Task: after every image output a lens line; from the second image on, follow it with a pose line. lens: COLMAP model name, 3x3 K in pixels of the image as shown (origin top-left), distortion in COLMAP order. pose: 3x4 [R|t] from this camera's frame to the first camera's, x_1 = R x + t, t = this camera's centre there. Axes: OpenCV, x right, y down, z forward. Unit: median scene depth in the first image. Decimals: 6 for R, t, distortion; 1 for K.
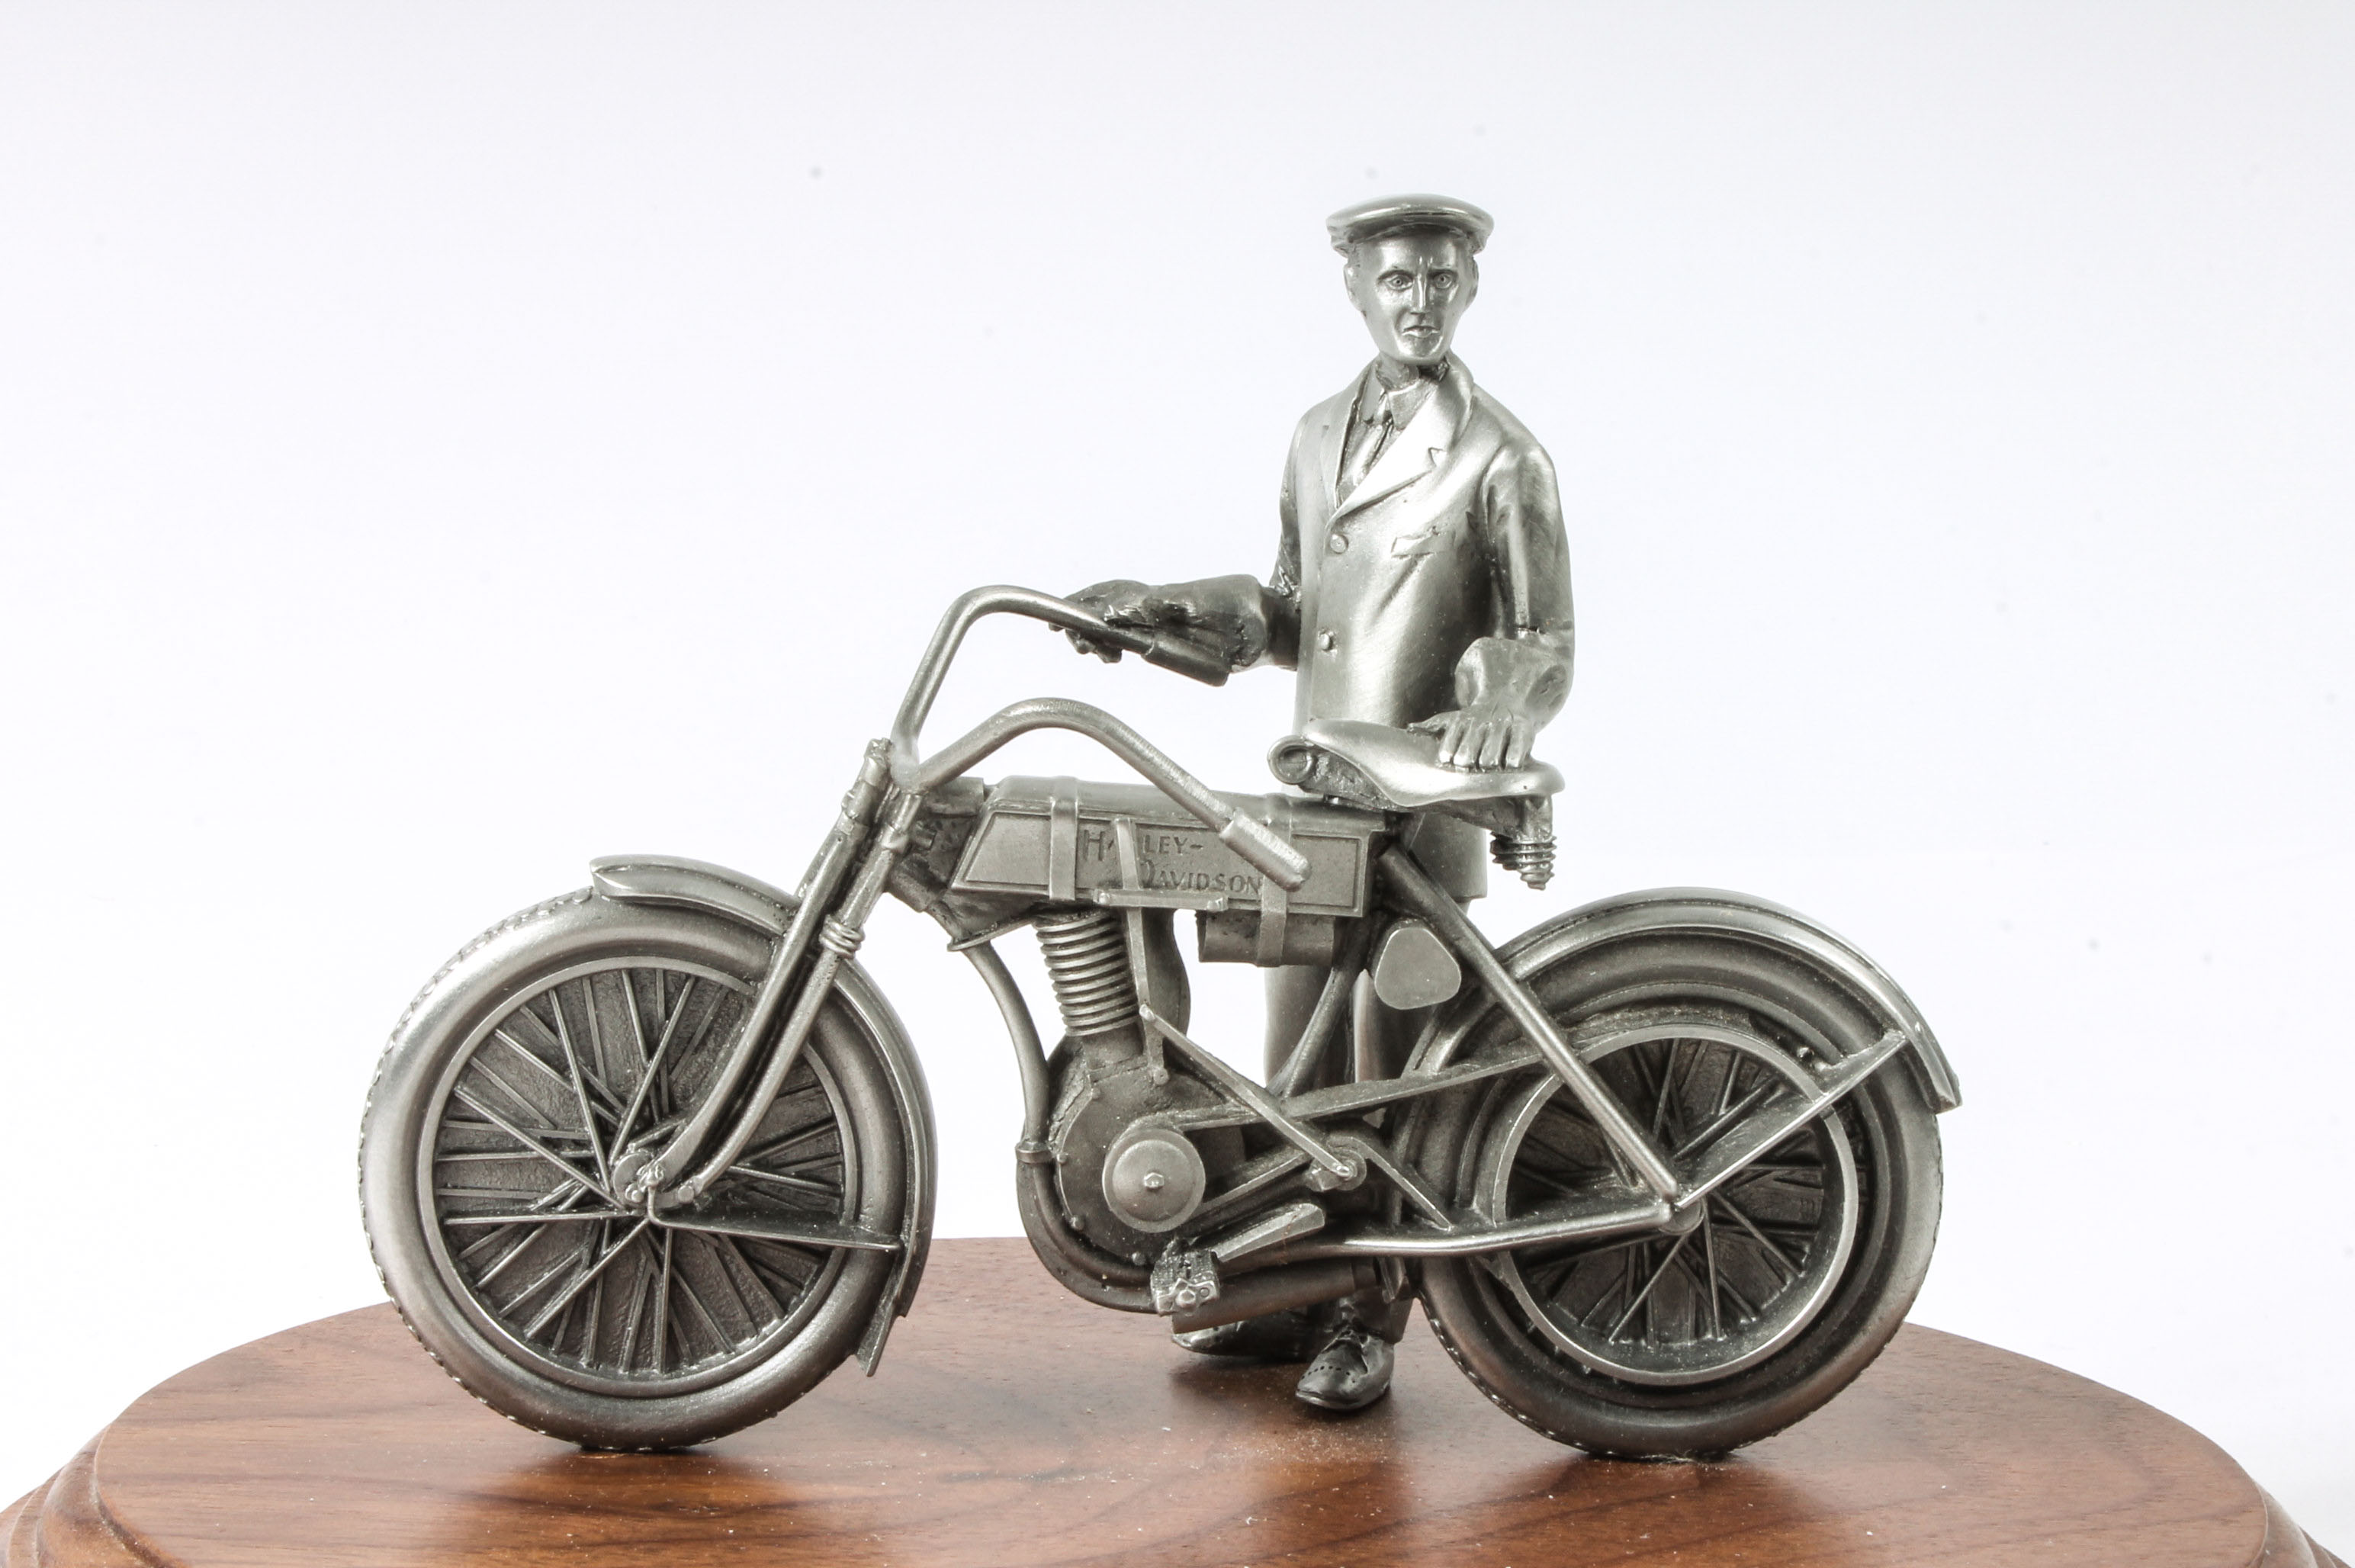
lens RADIAL K [[5018.7, 0, 1175.7], [0, 5018.7, 822.4], [0, 0, 1]] dist [0.024430, -0.041322]
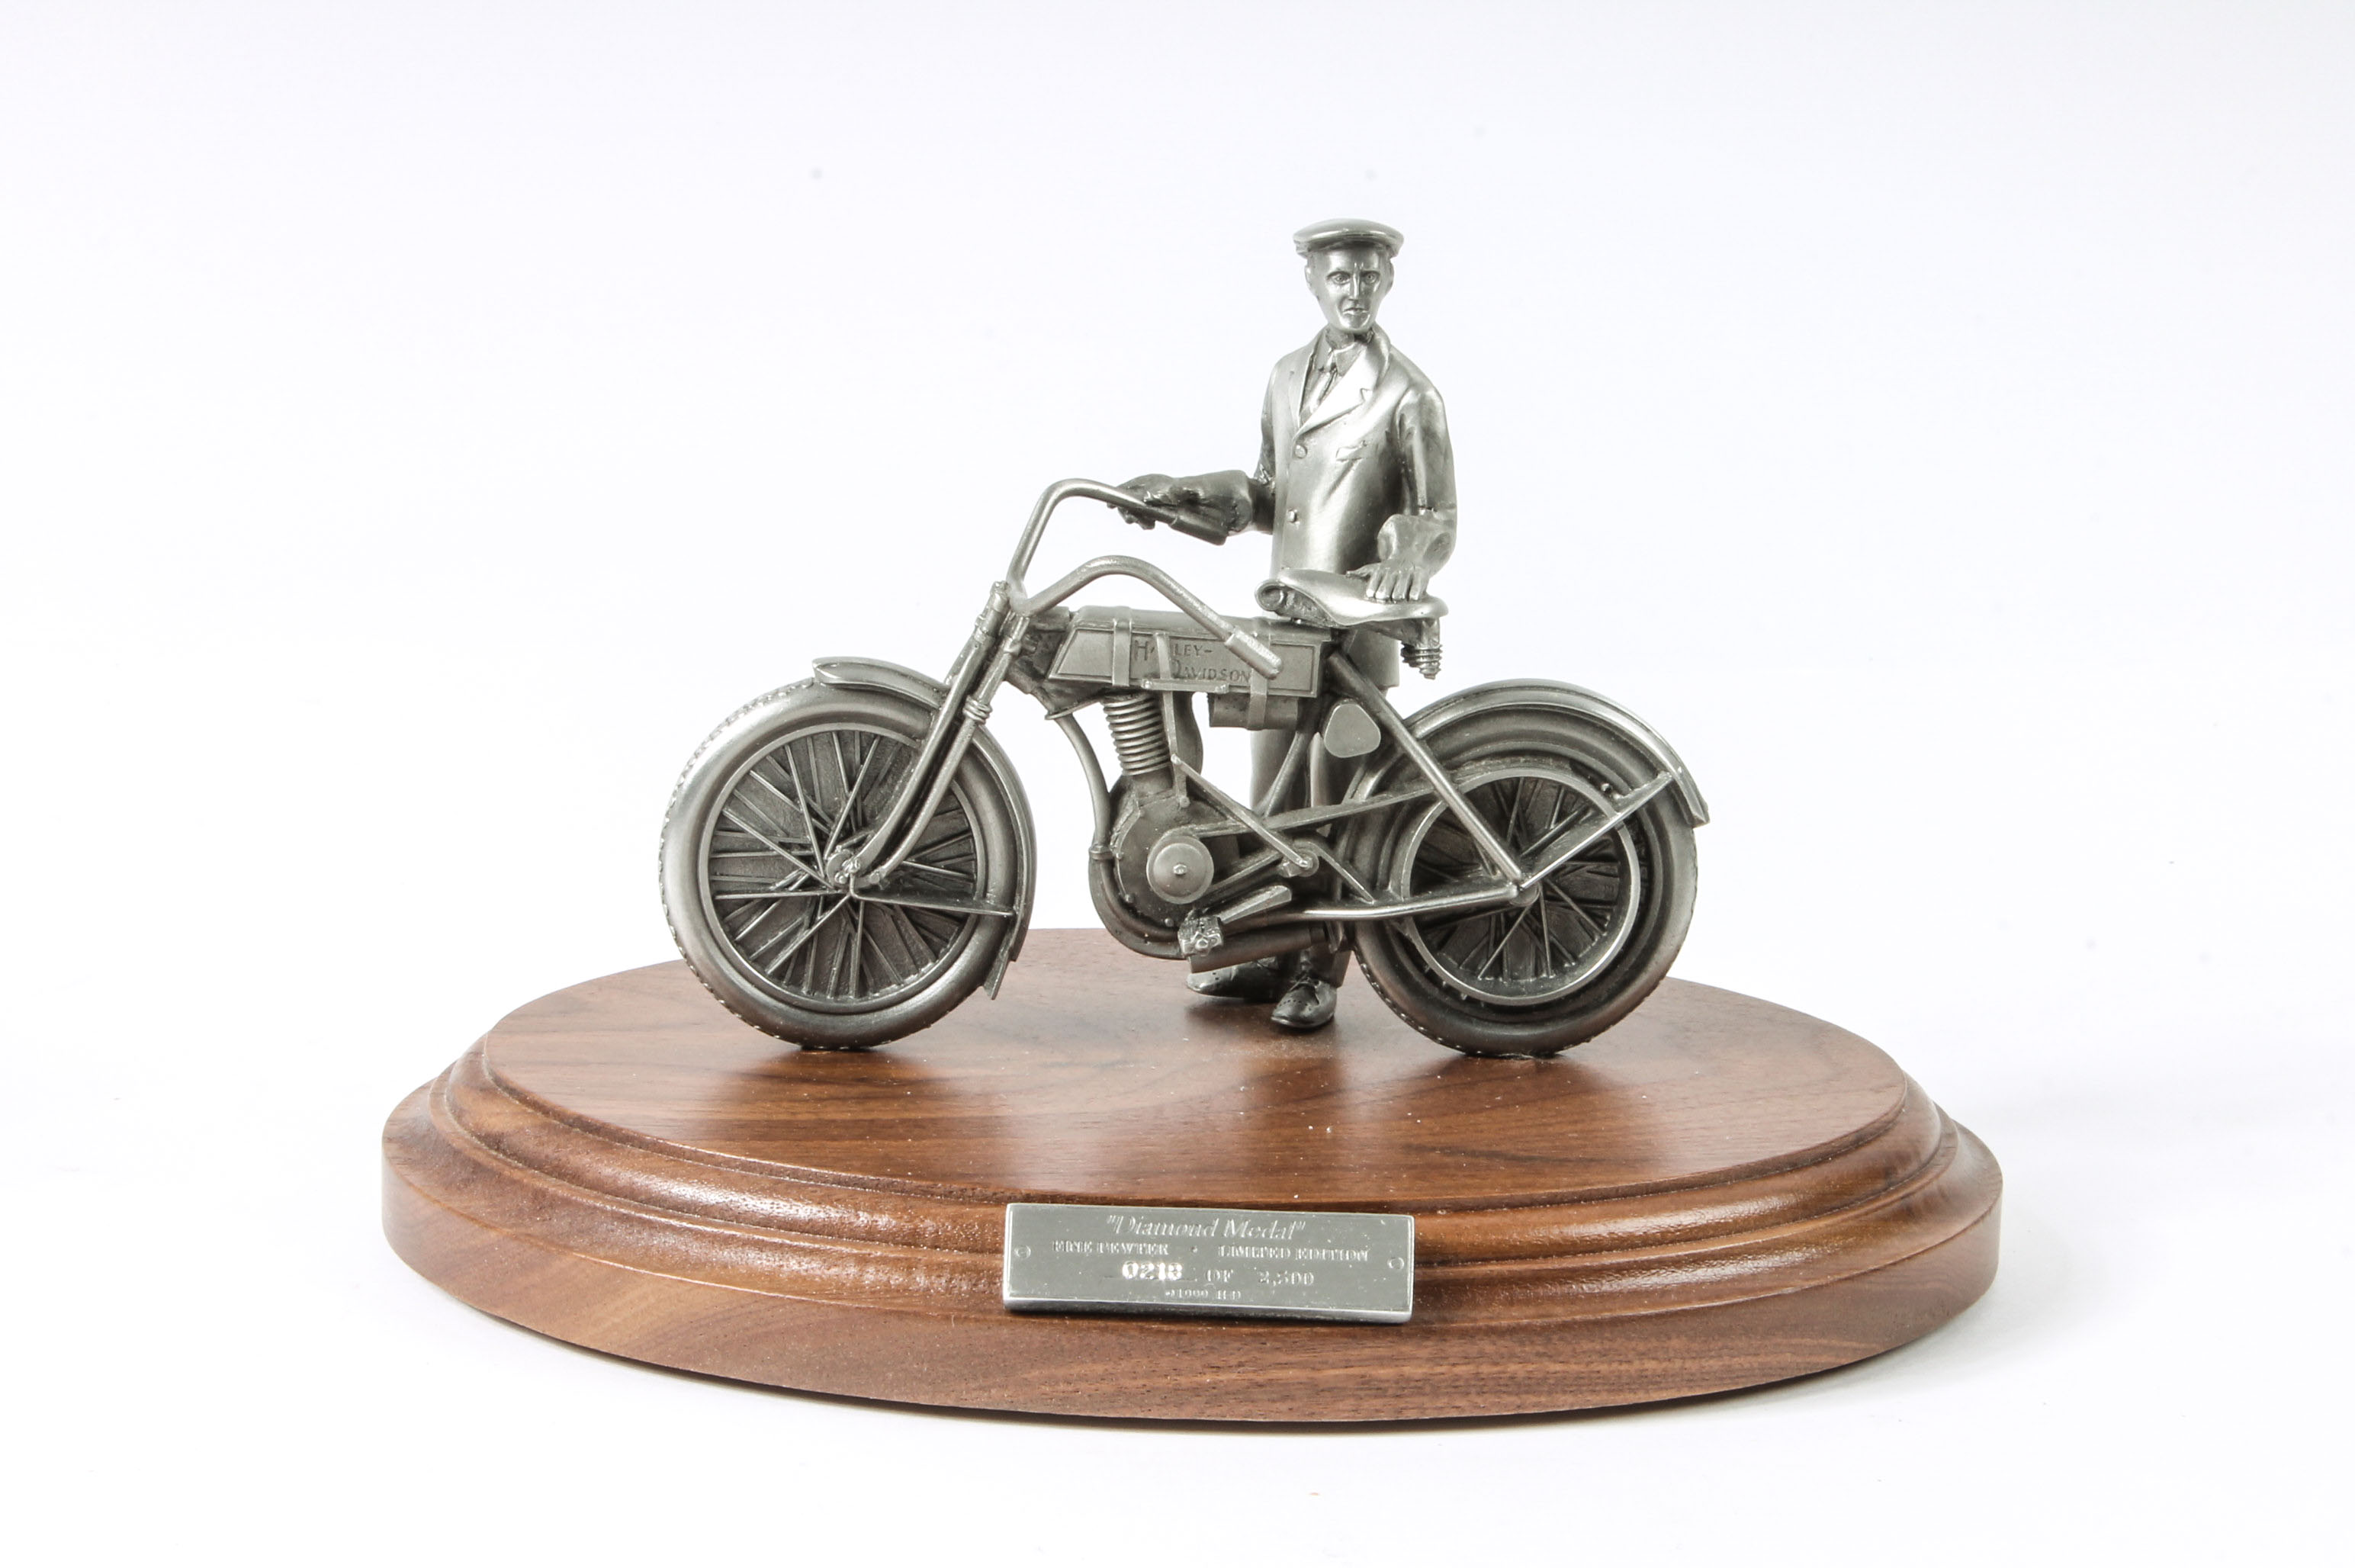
lens RADIAL K [[5580.5, 0, 1179.9], [0, 5580.5, 833.9], [0, 0, 1]] dist [0.016839, 0.569698]
pose [[0.999908, 0.000226, 0.013569, -0.027229], [-0.000630, 0.999557, 0.029772, 0.009613], [-0.013557, -0.029778, 0.999465, -0.694698]]
